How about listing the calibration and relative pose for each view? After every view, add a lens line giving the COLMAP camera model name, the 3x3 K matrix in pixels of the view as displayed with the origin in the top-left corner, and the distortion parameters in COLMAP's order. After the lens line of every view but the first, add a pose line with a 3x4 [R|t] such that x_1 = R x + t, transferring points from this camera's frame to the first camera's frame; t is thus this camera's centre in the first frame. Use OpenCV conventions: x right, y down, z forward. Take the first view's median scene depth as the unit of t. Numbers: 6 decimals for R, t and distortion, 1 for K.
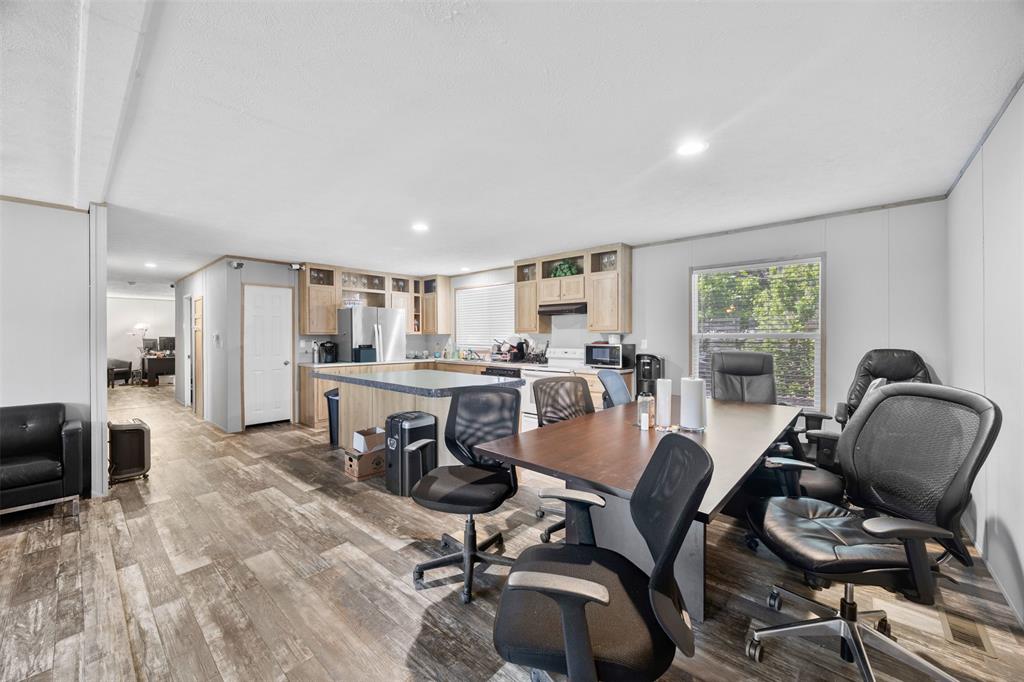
lens RADIAL K [[395.1, 0, 508.8], [0, 395.1, 336.3], [0, 0, 1]] dist [-0.001820, -0.000401]
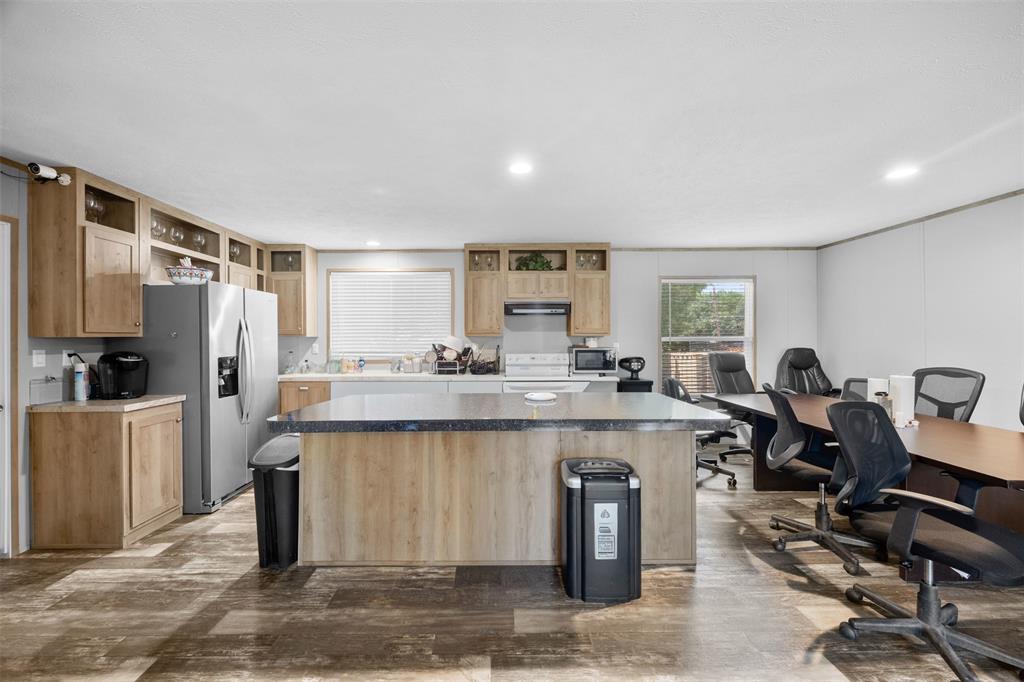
lens RADIAL K [[395.1, 0, 508.8], [0, 395.1, 336.3], [0, 0, 1]] dist [-0.001820, -0.000401]
pose [[0.739699, 0.003149, 0.672931, -0.449412], [0.002530, 0.999969, -0.007460, -0.000916], [-0.672933, 0.007221, 0.739668, 0.365687]]
